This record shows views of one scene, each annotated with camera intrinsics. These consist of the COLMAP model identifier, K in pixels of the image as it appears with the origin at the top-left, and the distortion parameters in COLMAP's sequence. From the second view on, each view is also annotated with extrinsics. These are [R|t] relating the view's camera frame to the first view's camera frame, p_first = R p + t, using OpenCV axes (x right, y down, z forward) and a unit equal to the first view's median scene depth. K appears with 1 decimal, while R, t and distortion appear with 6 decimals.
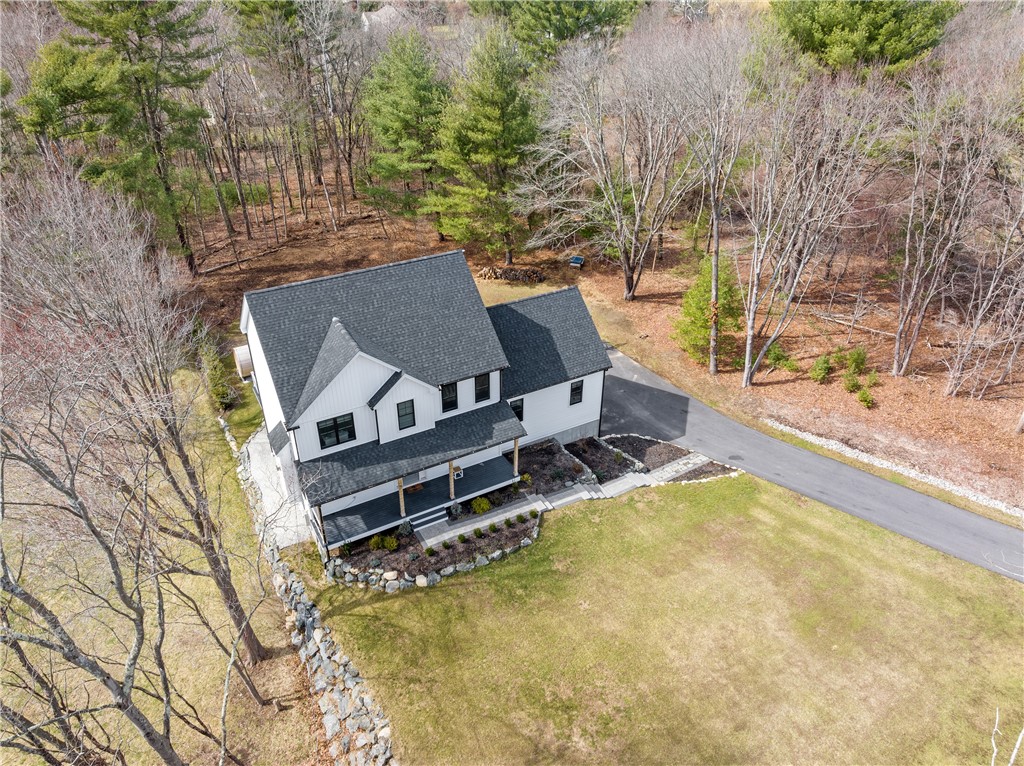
lens RADIAL K [[719.0, 0, 518.0], [0, 719.0, 381.1], [0, 0, 1]] dist [-0.033197, -0.001659]
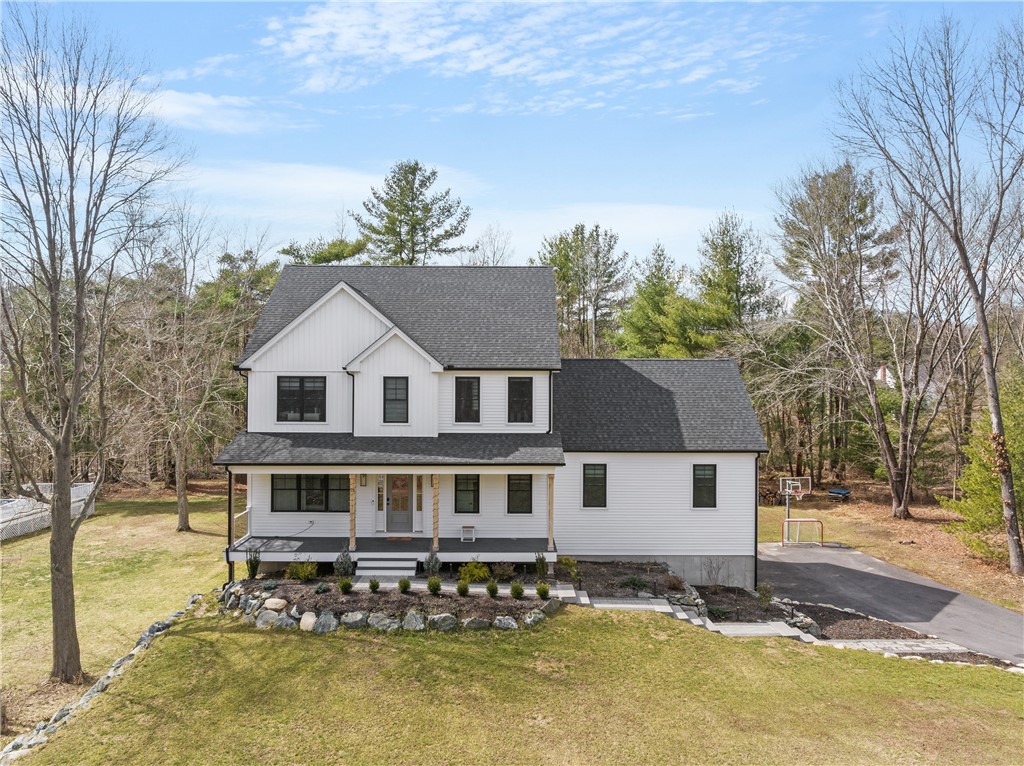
lens RADIAL K [[719.0, 0, 518.0], [0, 719.0, 381.1], [0, 0, 1]] dist [-0.033197, -0.001659]
pose [[0.873576, -0.007282, -0.486634, 0.280654], [-0.258624, 0.840083, -0.476837, 0.320903], [0.412285, 0.542408, 0.731993, 0.490593]]
